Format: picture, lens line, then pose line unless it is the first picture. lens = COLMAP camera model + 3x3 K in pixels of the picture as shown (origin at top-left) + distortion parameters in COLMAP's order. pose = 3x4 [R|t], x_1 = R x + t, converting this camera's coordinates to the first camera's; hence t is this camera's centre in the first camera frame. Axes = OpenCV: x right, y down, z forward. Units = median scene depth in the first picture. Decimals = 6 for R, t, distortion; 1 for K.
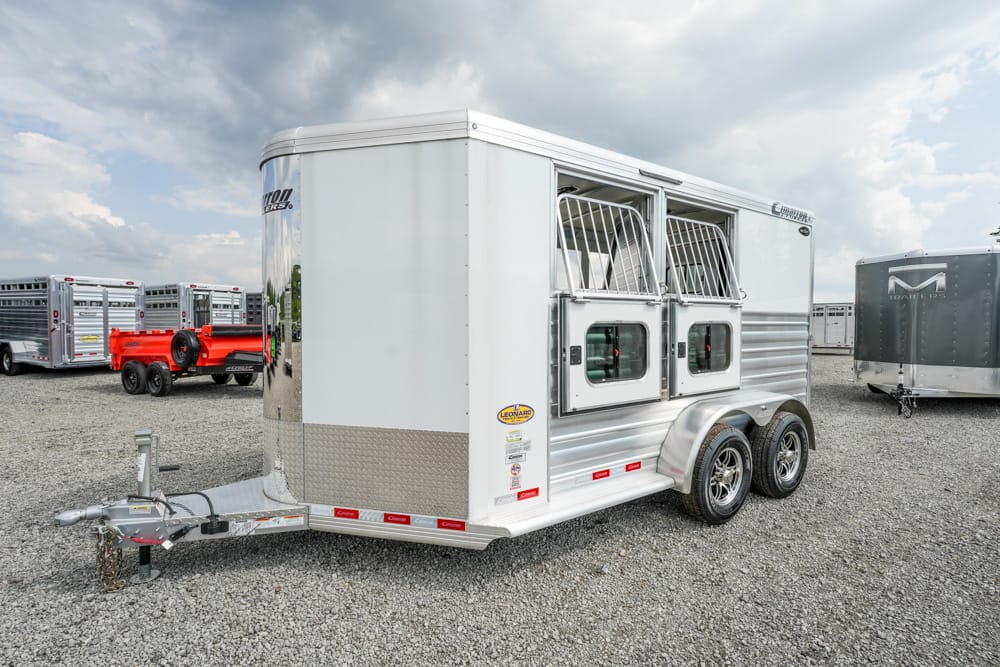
lens RADIAL K [[452.2, 0, 497.7], [0, 452.2, 337.9], [0, 0, 1]] dist [-0.018719, 0.001589]
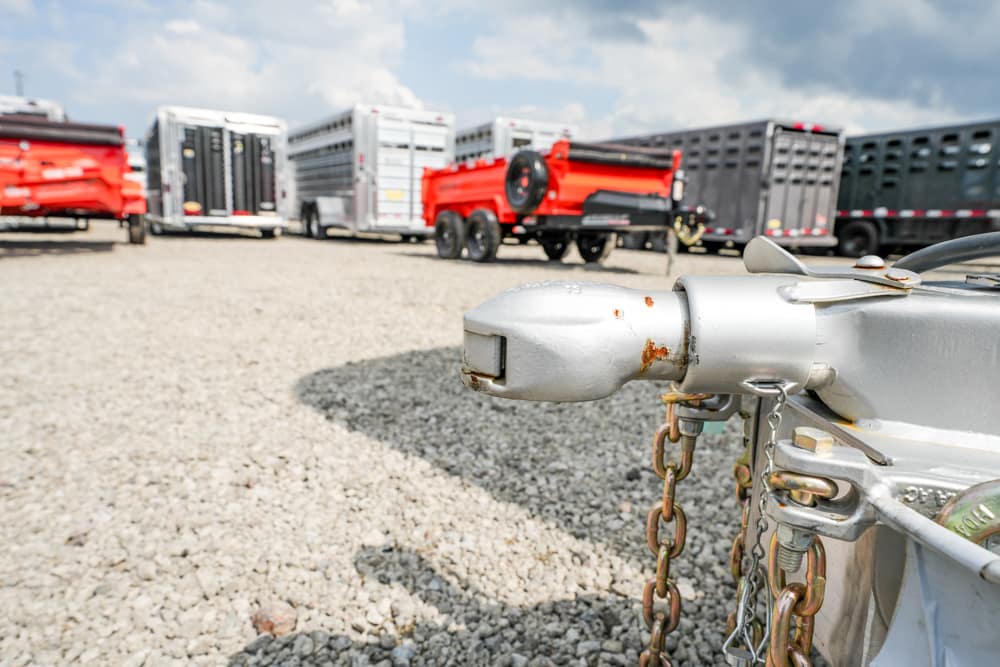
lens RADIAL K [[638.2, 0, 484.0], [0, 638.2, 333.9], [0, 0, 1]] dist [-0.001502, -0.001776]
pose [[0.832253, 0.109710, -0.543433, -0.786975], [-0.041582, 0.989816, 0.136145, 0.337081], [0.552835, -0.090710, 0.828339, 0.750684]]
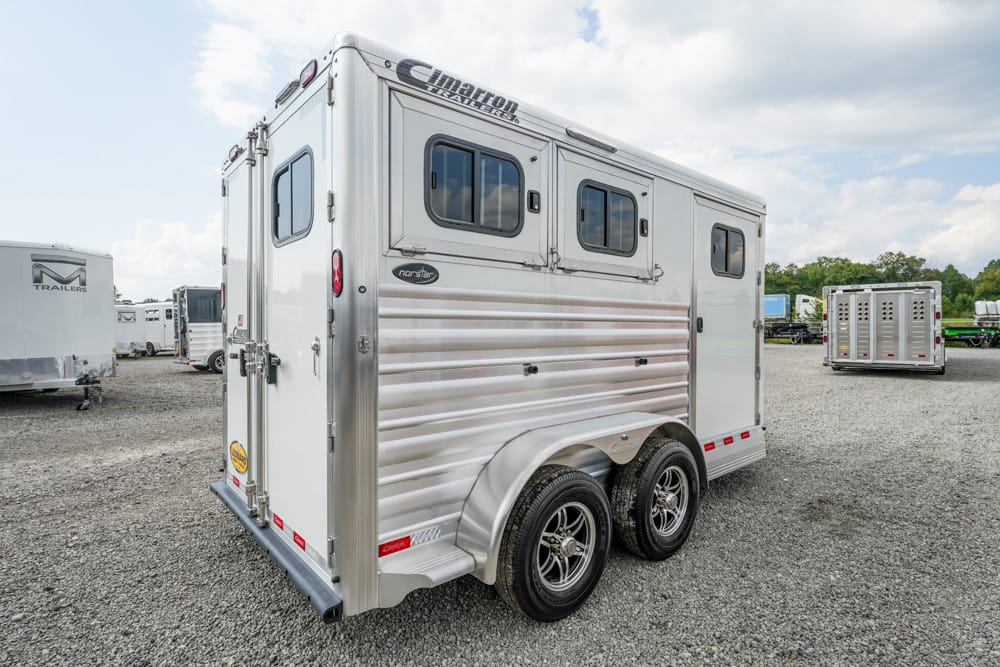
lens RADIAL K [[500.7, 0, 489.4], [0, 500.7, 342.9], [0, 0, 1]] dist [-0.008706, -0.000510]
pose [[0.992643, -0.007110, 0.120868, 0.974900], [0.009822, 0.999713, -0.021856, 0.020843], [-0.120678, 0.022882, 0.992428, 0.712946]]
